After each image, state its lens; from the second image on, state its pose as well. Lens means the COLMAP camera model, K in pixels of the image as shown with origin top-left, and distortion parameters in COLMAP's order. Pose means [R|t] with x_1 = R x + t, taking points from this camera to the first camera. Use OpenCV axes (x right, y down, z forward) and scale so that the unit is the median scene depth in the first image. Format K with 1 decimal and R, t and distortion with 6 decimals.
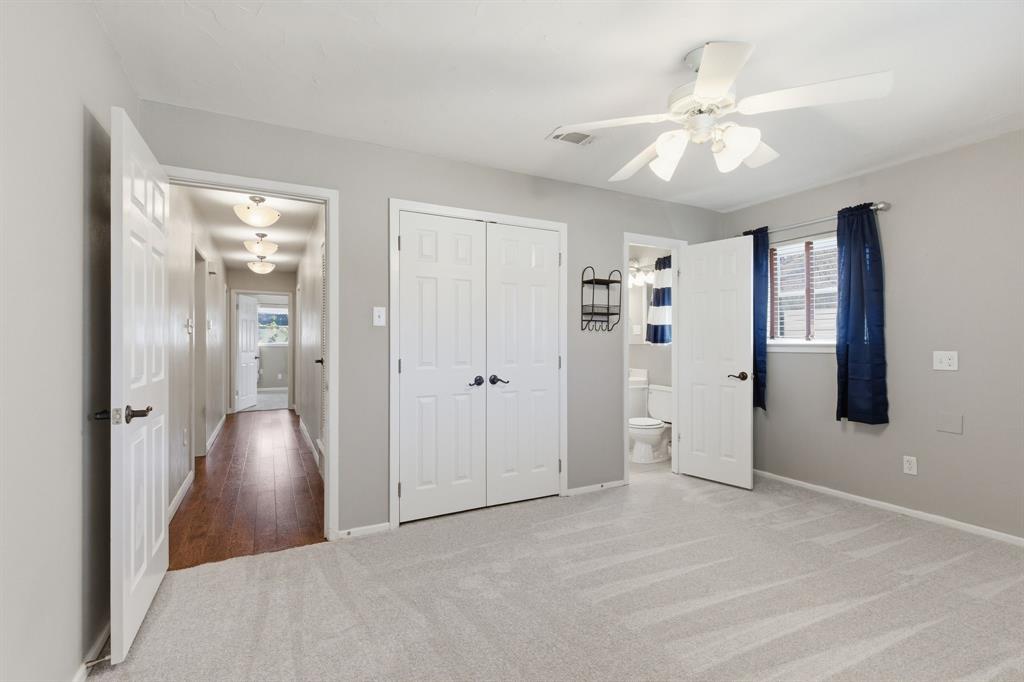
lens RADIAL K [[466.4, 0, 514.2], [0, 466.4, 339.9], [0, 0, 1]] dist [-0.000174, 0.000144]
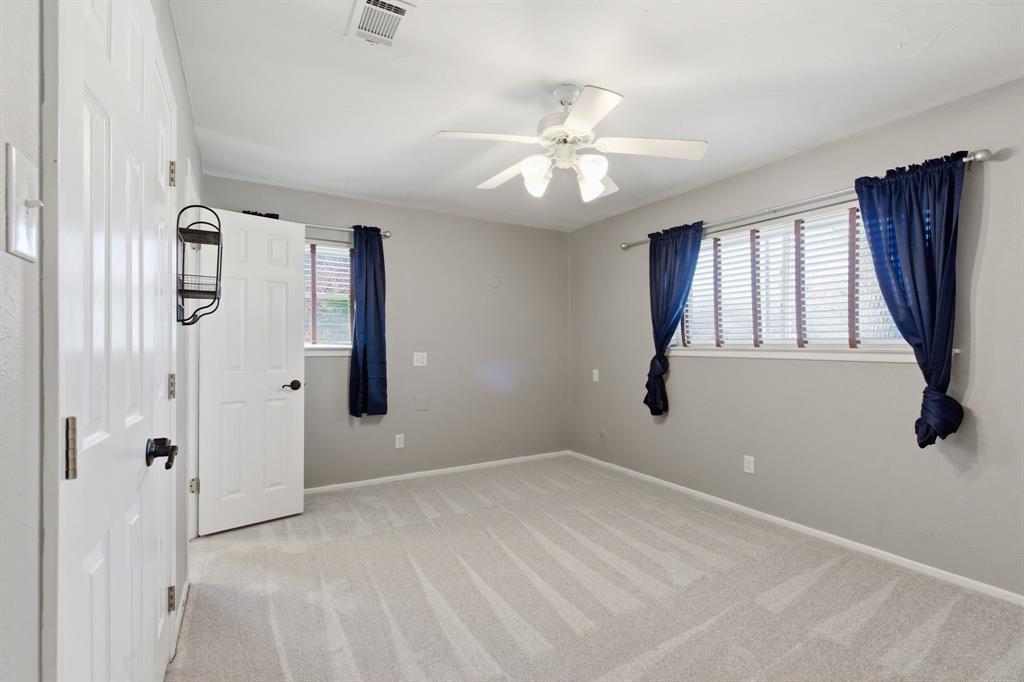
lens RADIAL K [[466.4, 0, 513.8], [0, 466.4, 348.0], [0, 0, 1]] dist [-0.000174, 0.000144]
pose [[-0.044468, -0.004235, 0.999002, -0.434578], [-0.005823, 0.999975, 0.003980, 0.003216], [-0.998994, -0.005640, -0.044491, 0.709883]]
